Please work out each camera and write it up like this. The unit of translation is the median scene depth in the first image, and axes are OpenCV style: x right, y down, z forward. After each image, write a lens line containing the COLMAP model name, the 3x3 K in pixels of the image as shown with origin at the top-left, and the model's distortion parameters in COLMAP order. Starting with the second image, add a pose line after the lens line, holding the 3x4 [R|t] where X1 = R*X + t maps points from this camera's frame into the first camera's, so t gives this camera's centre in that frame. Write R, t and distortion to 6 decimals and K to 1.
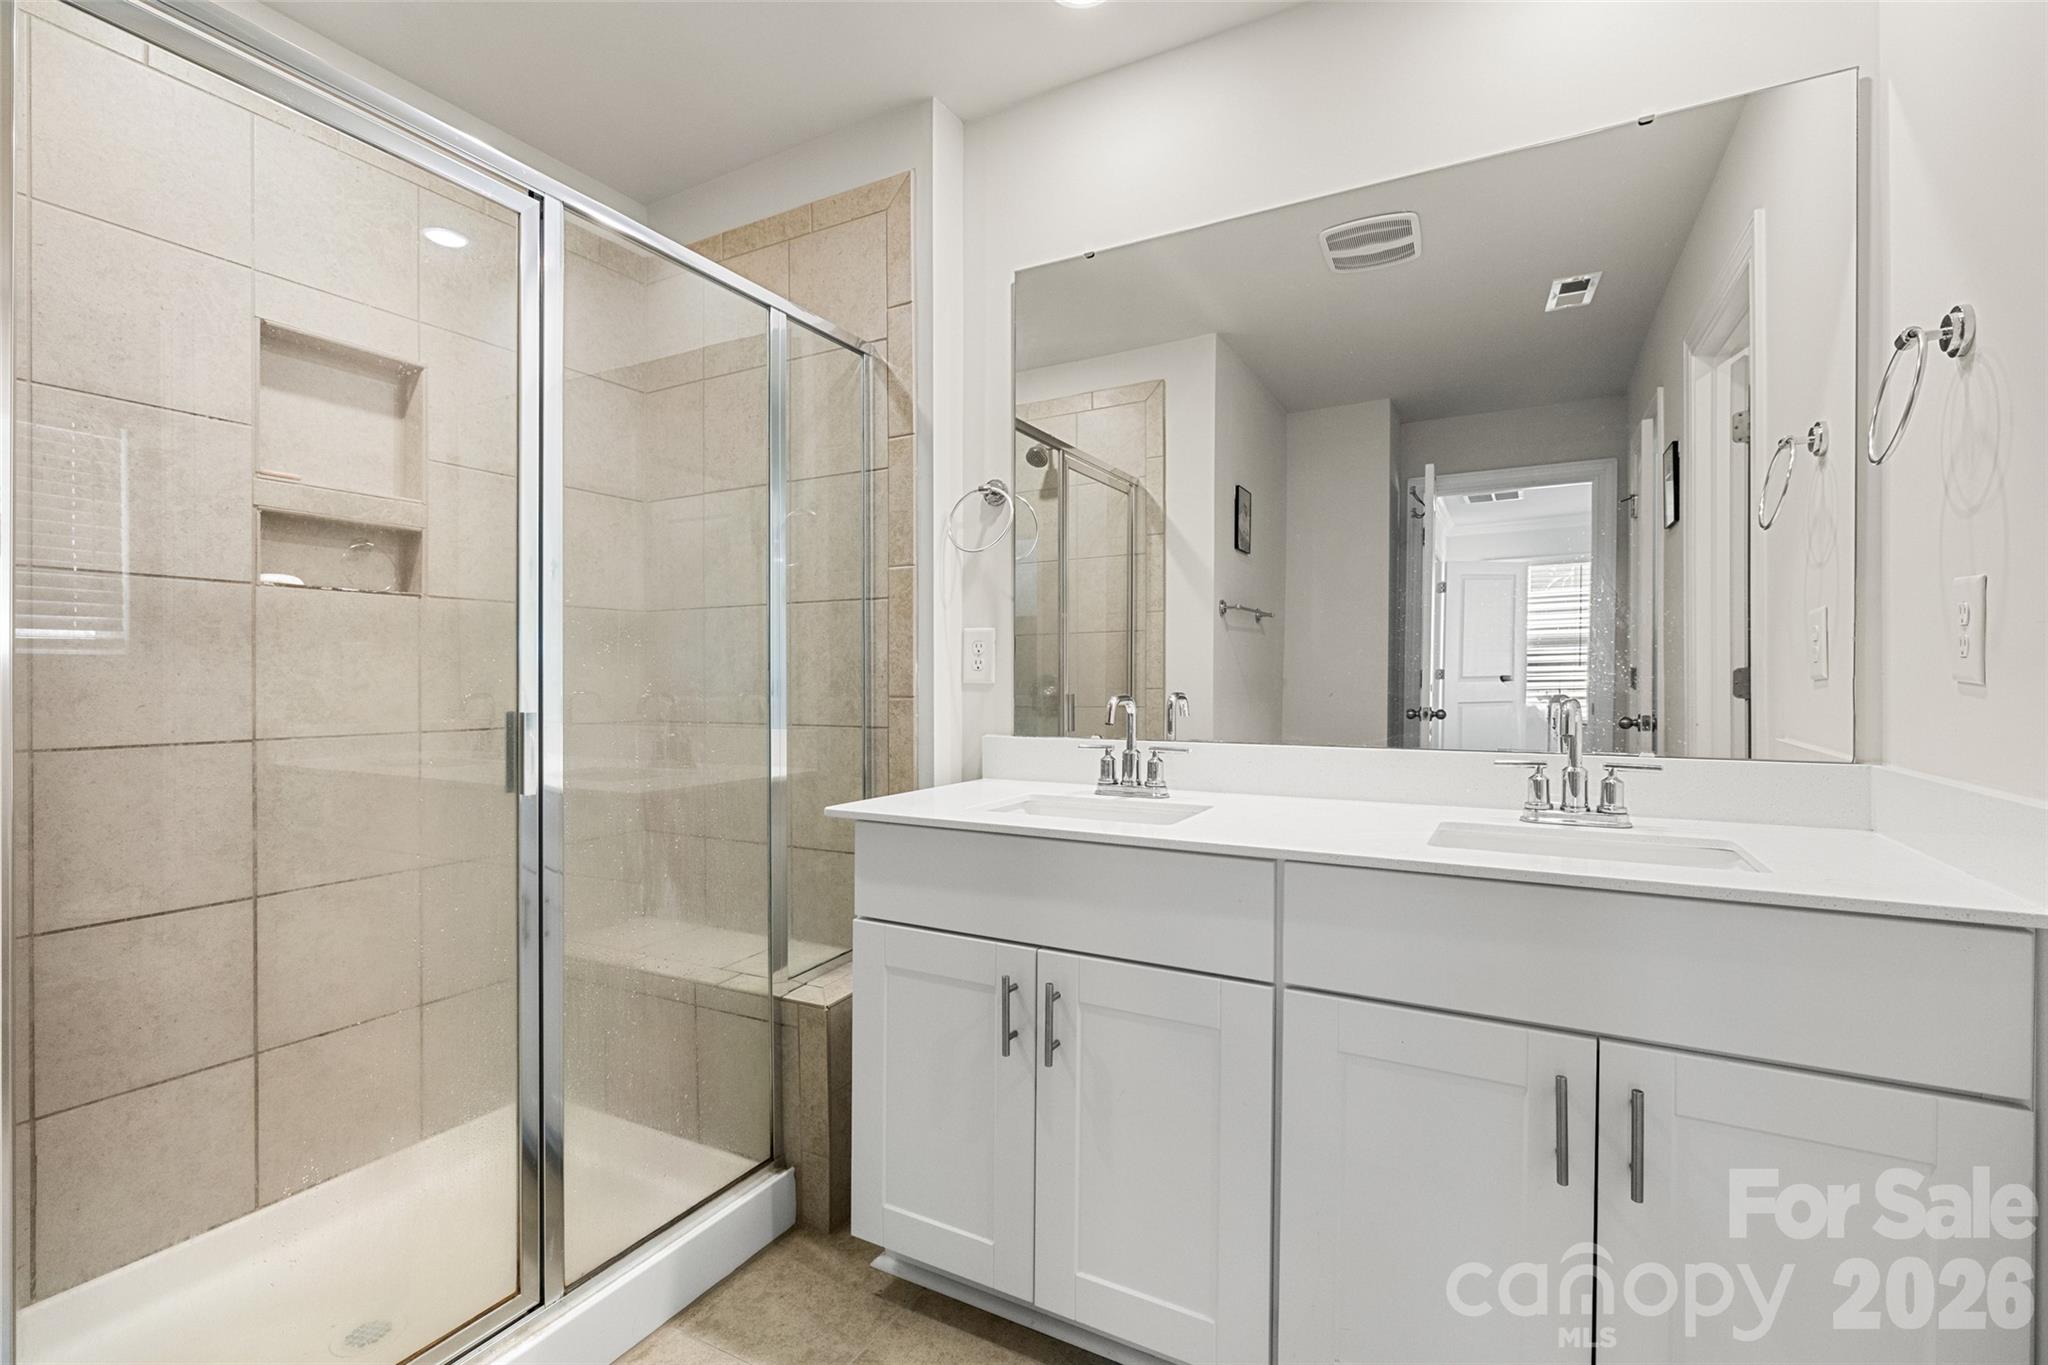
lens RADIAL K [[902.5, 0, 1011.4], [0, 902.5, 679.4], [0, 0, 1]] dist [-0.009826, 0.003115]
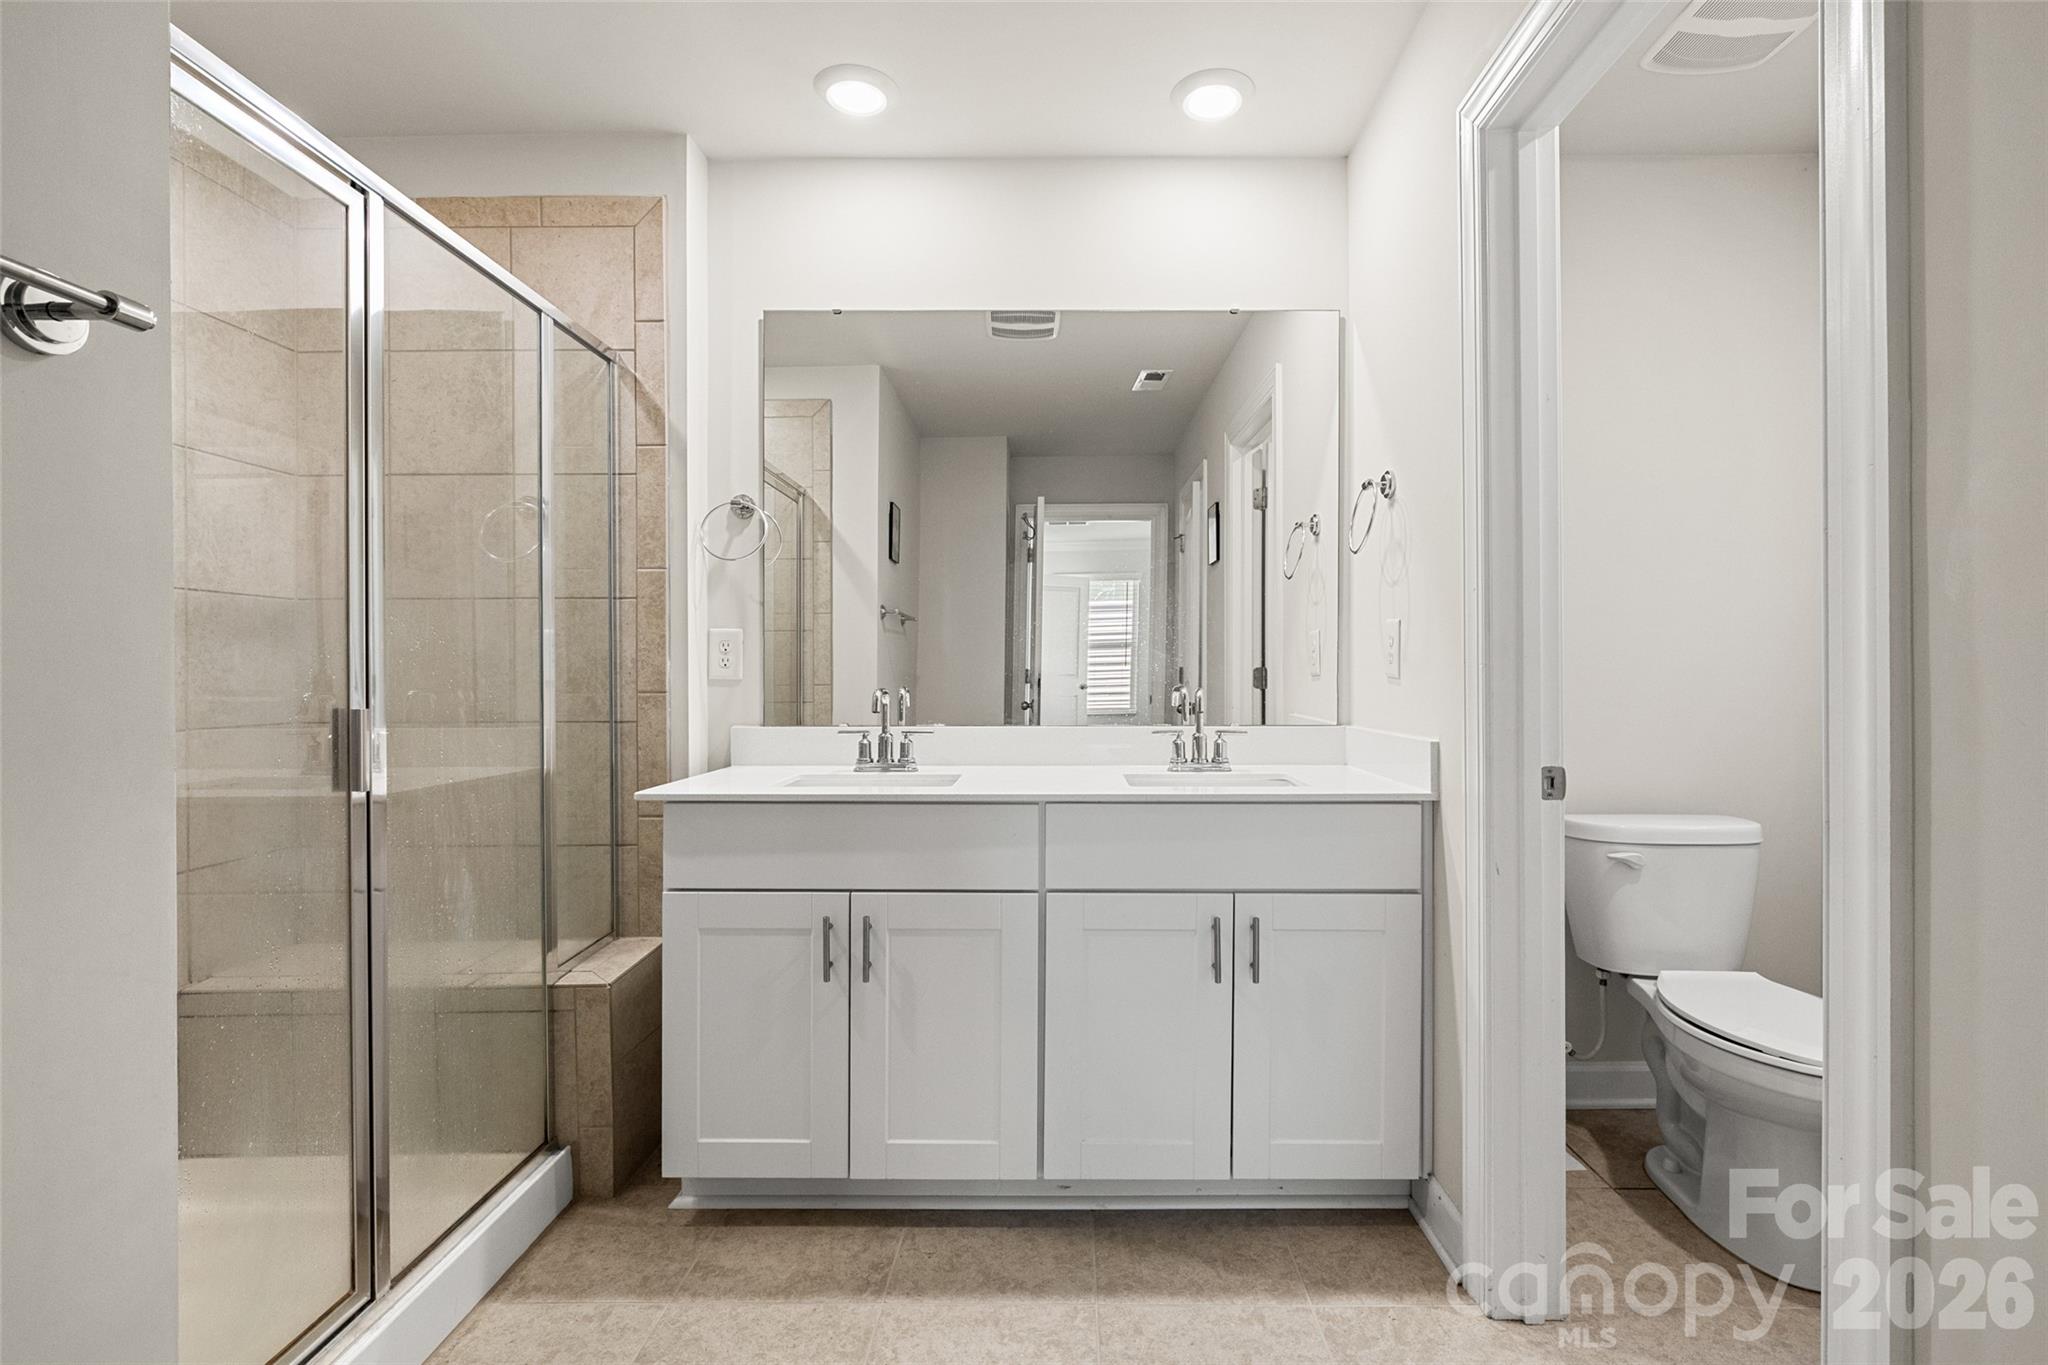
lens RADIAL K [[902.5, 0, 1043.7], [0, 902.5, 678.8], [0, 0, 1]] dist [-0.009826, 0.003115]
pose [[0.885565, -0.001580, 0.464513, -0.241002], [0.000542, 0.999997, 0.002368, 0.001361], [-0.464515, -0.001845, 0.885563, -0.172727]]
